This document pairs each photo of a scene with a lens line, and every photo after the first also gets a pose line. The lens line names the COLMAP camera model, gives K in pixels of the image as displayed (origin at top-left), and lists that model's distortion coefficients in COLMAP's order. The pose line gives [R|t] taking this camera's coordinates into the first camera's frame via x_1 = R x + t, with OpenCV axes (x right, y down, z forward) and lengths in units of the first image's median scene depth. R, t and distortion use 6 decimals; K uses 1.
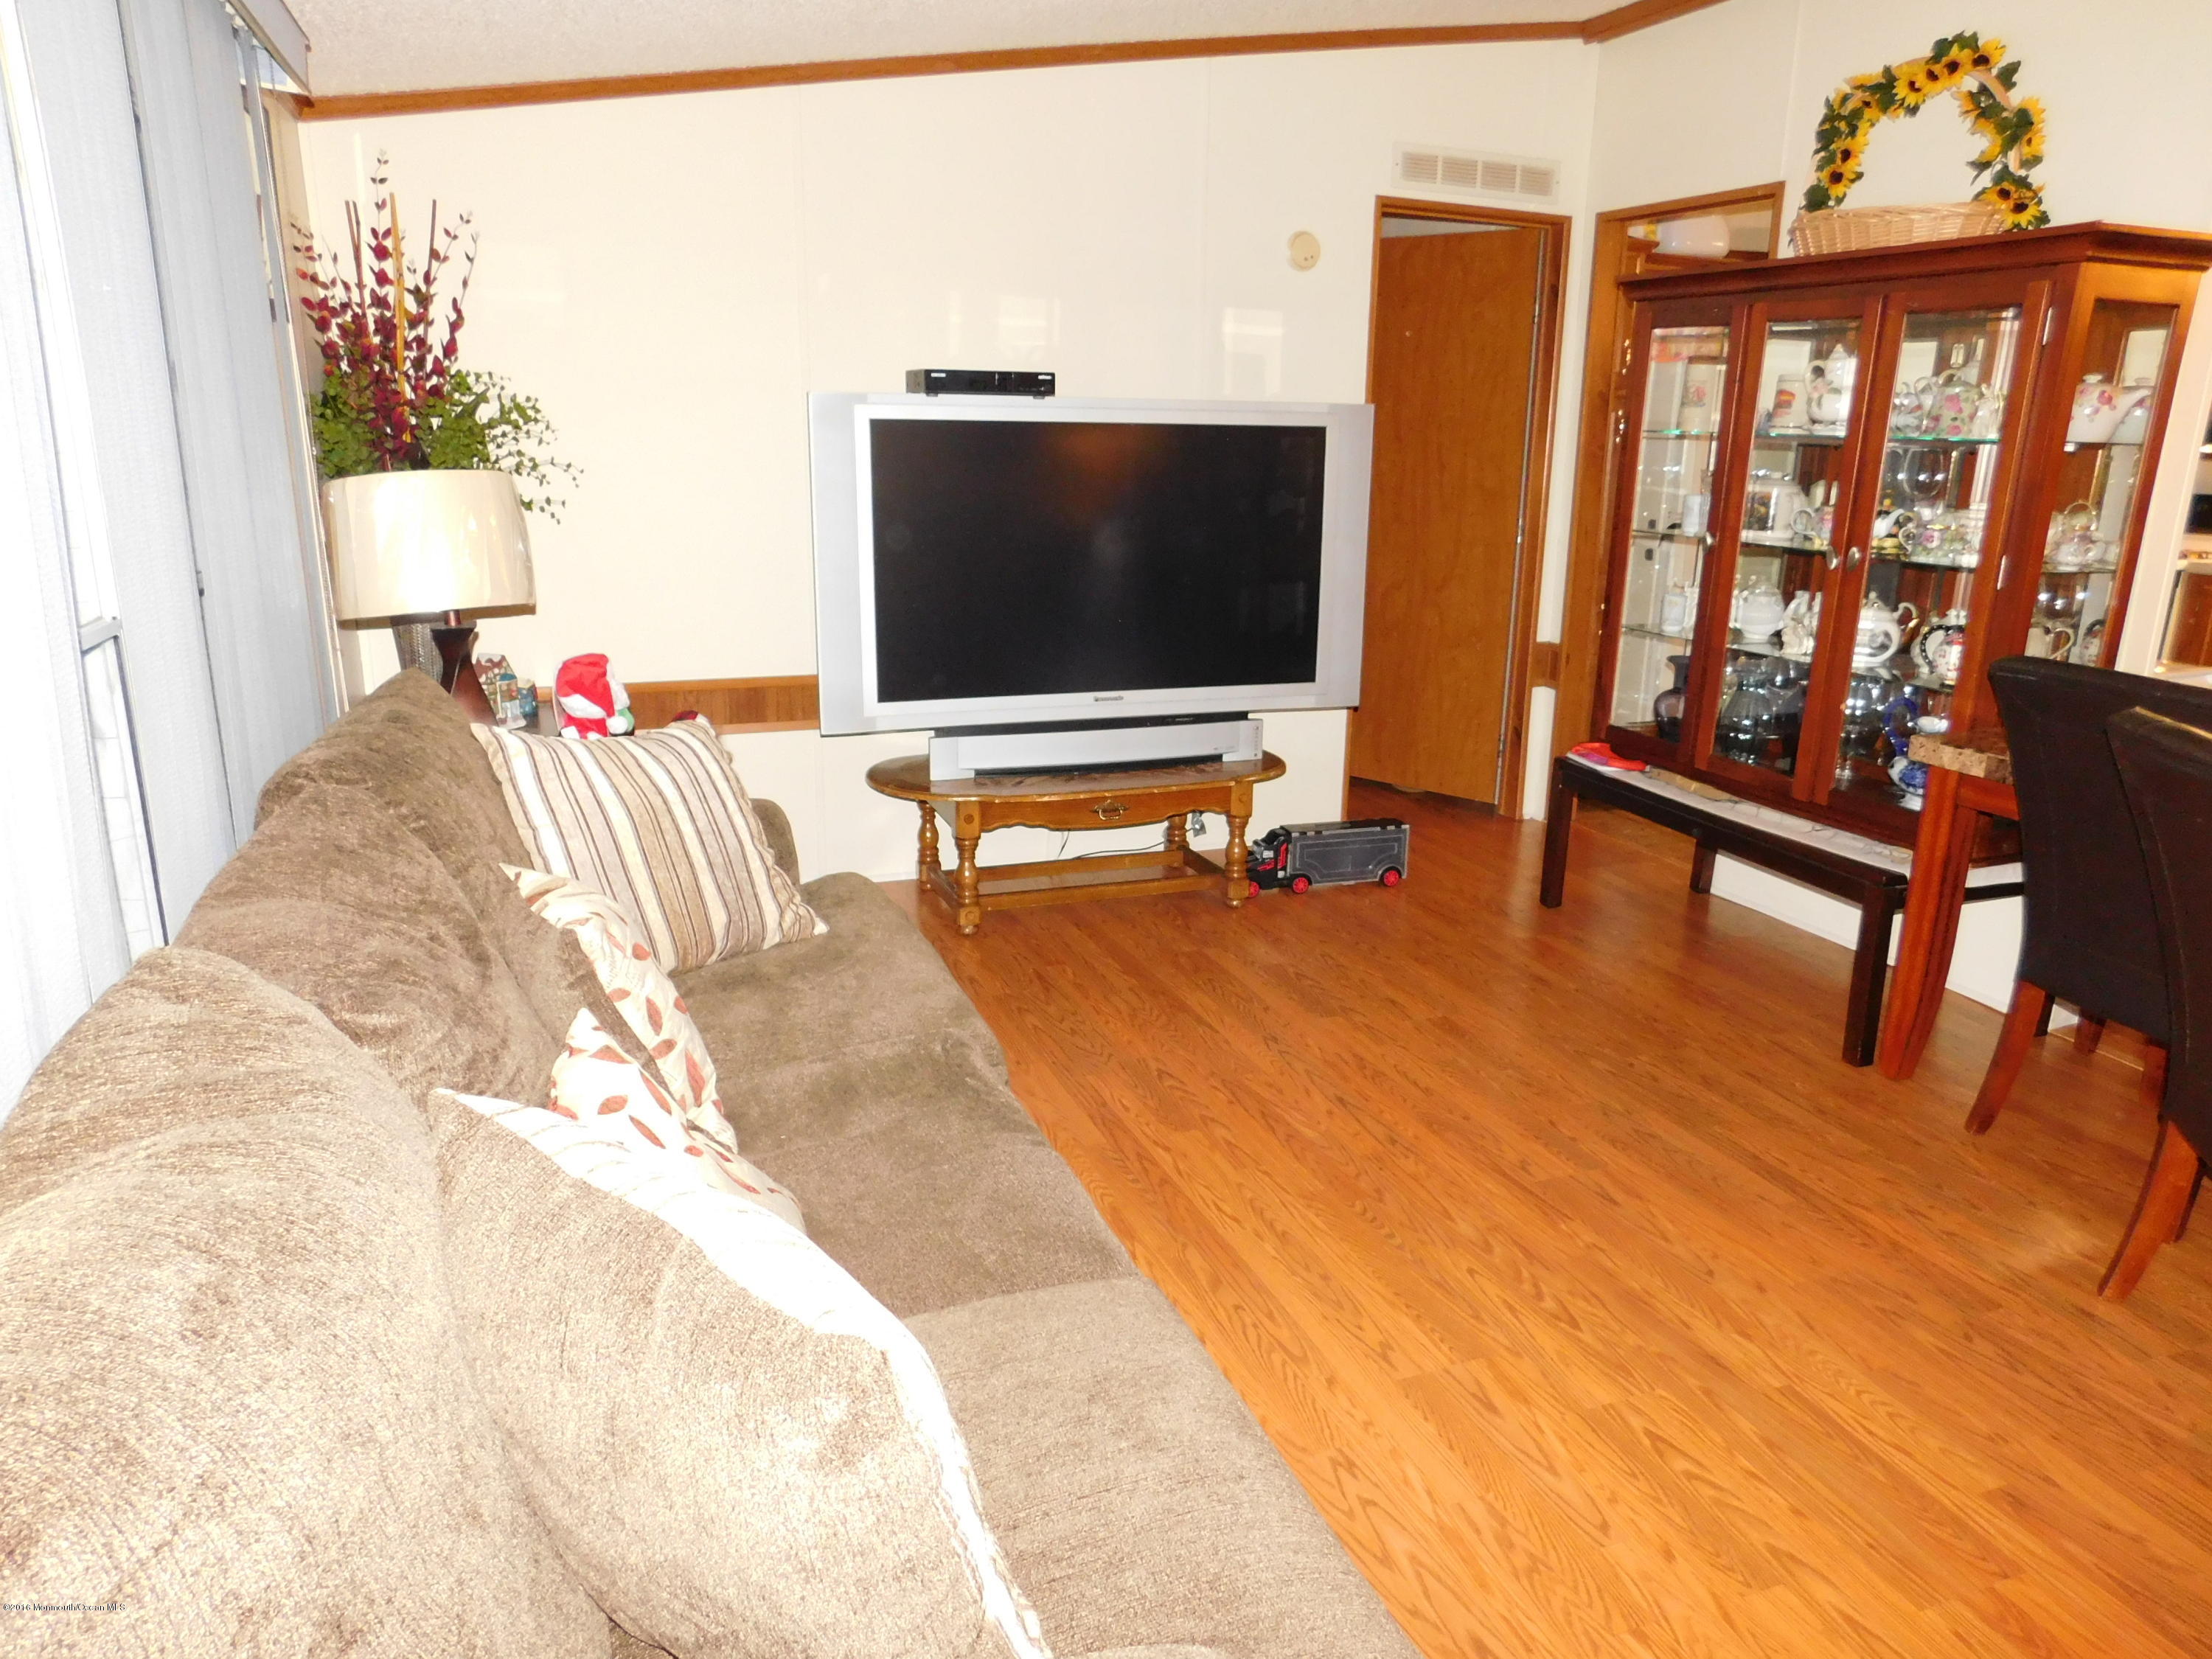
lens RADIAL K [[1453.5, 0, 1104.9], [0, 1453.5, 829.4], [0, 0, 1]] dist [-0.044683, 0.021287]
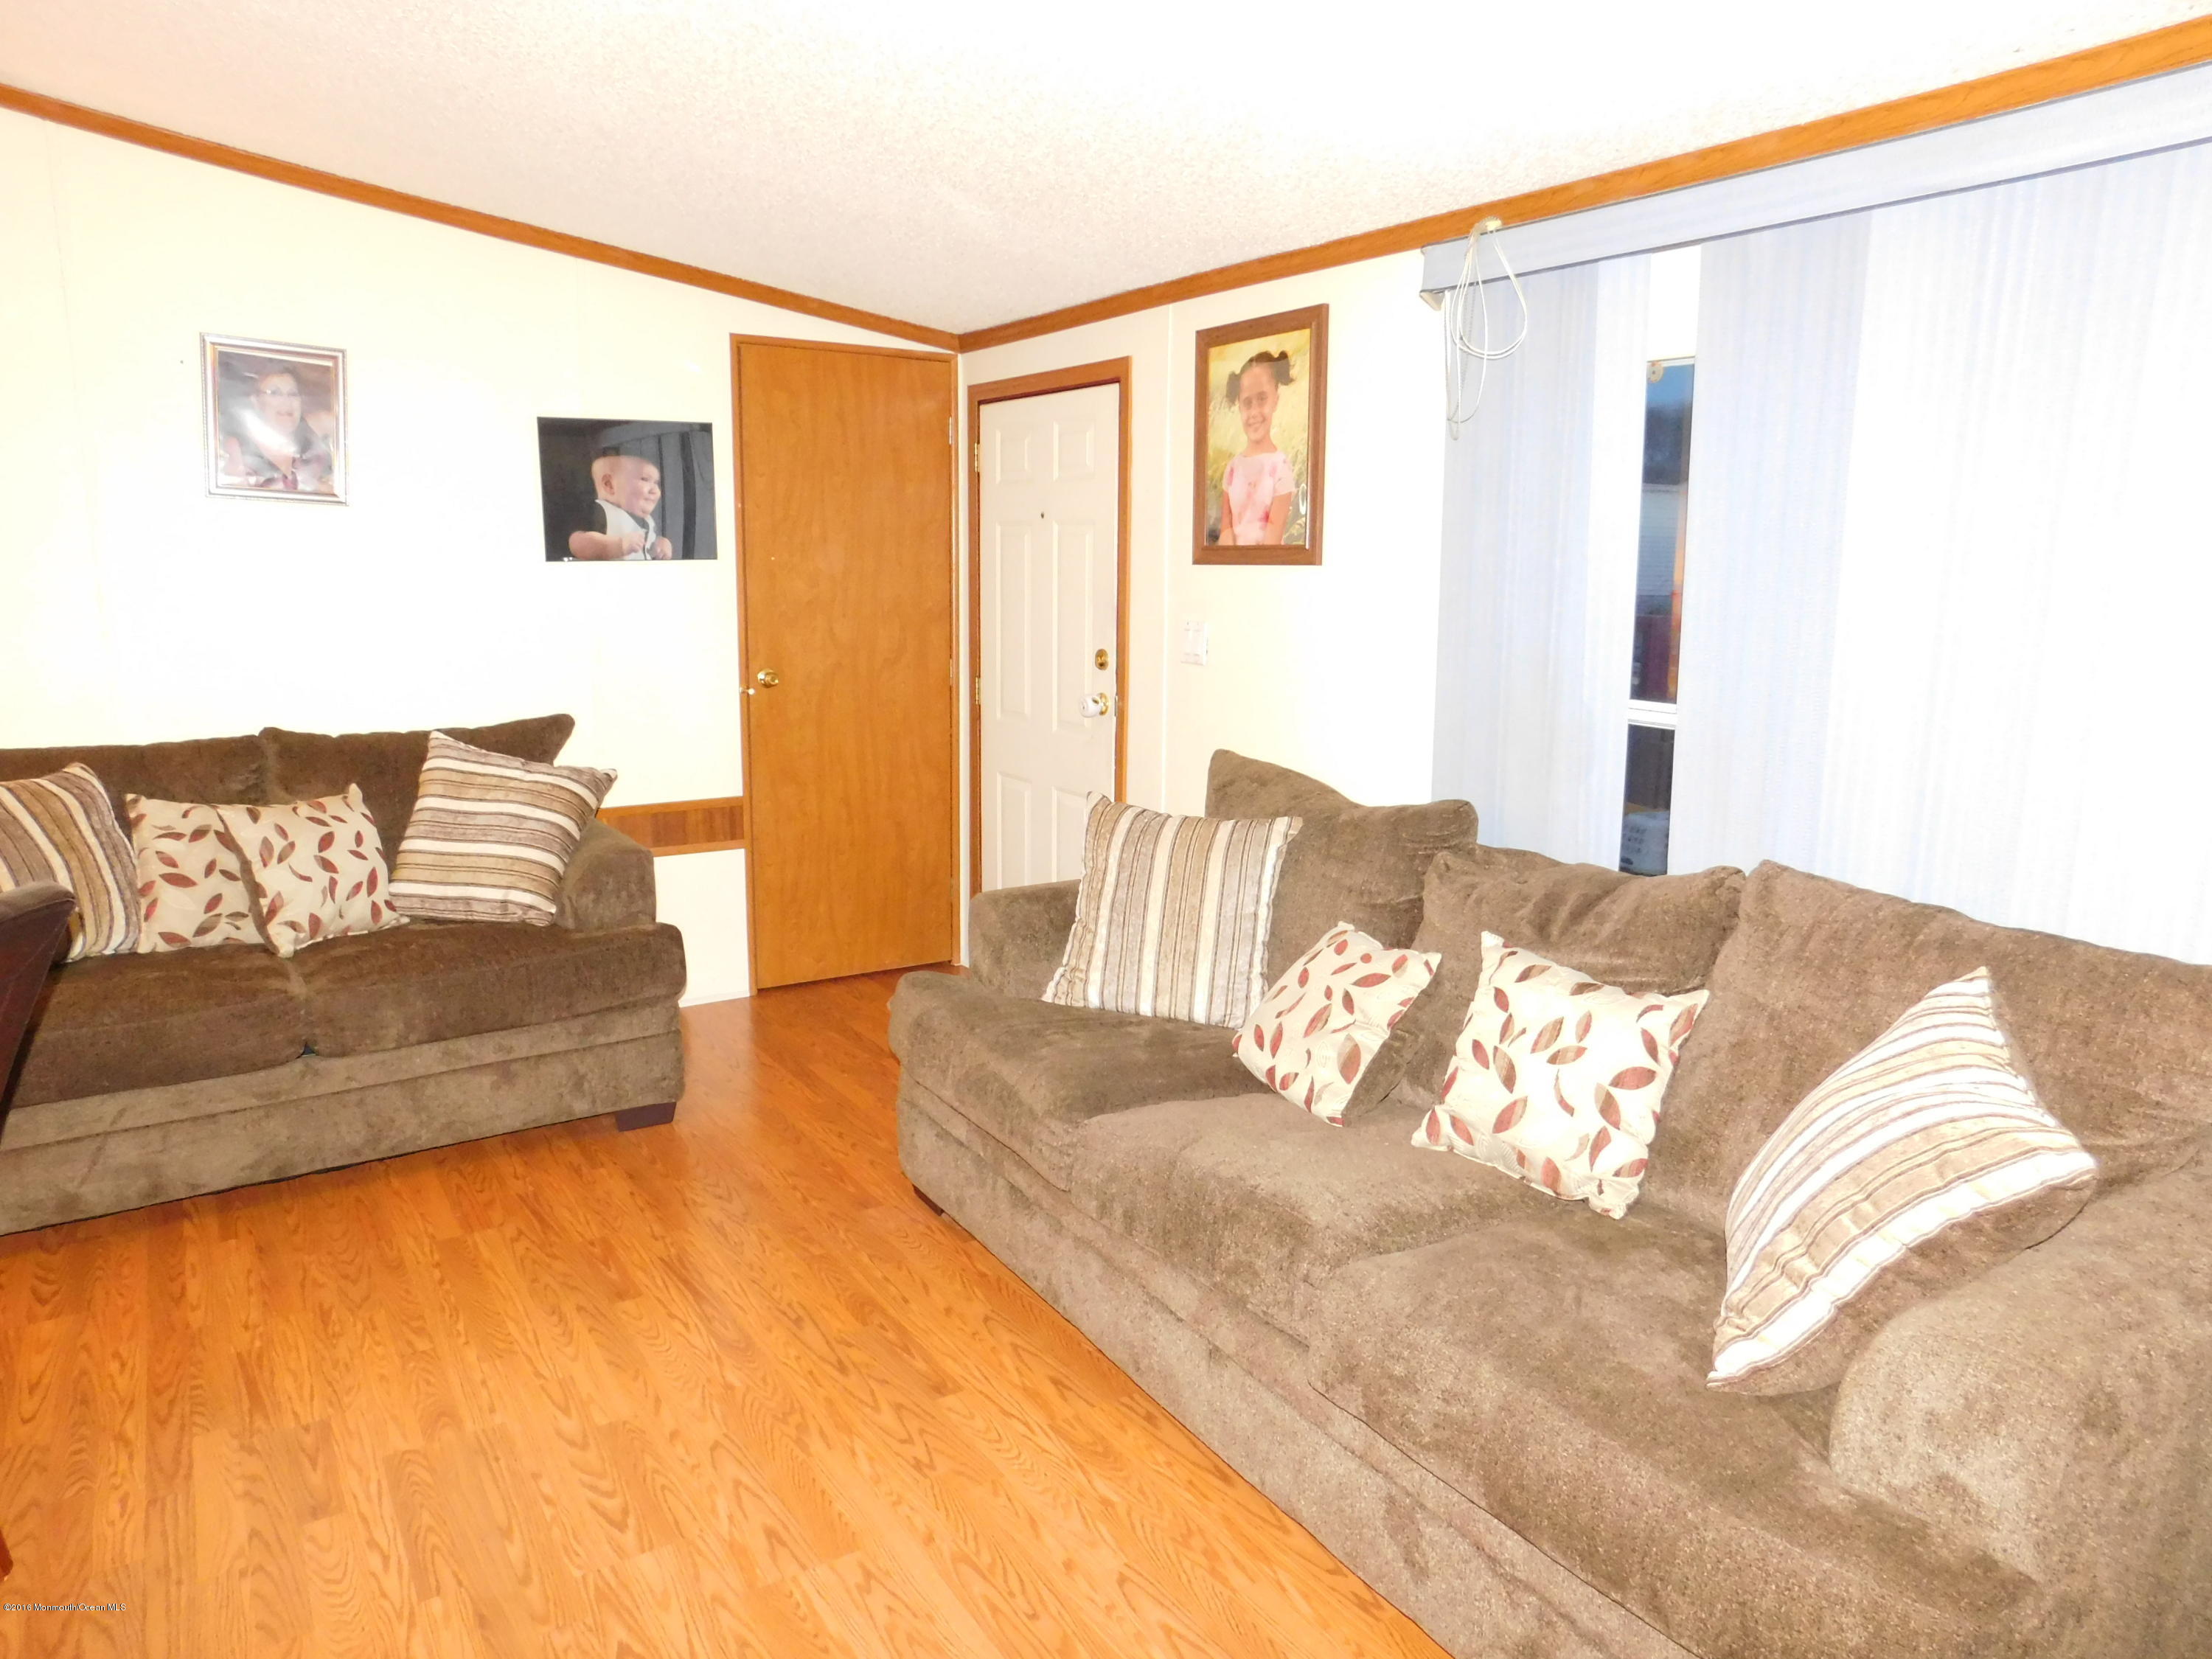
lens RADIAL K [[1453.5, 0, 1109.1], [0, 1453.5, 826.1], [0, 0, 1]] dist [-0.044683, 0.021287]
pose [[-0.975622, 0.004436, -0.219412, 0.252275], [-0.087371, 0.909293, 0.406881, -0.470409], [0.201315, 0.416132, -0.886739, 1.707934]]
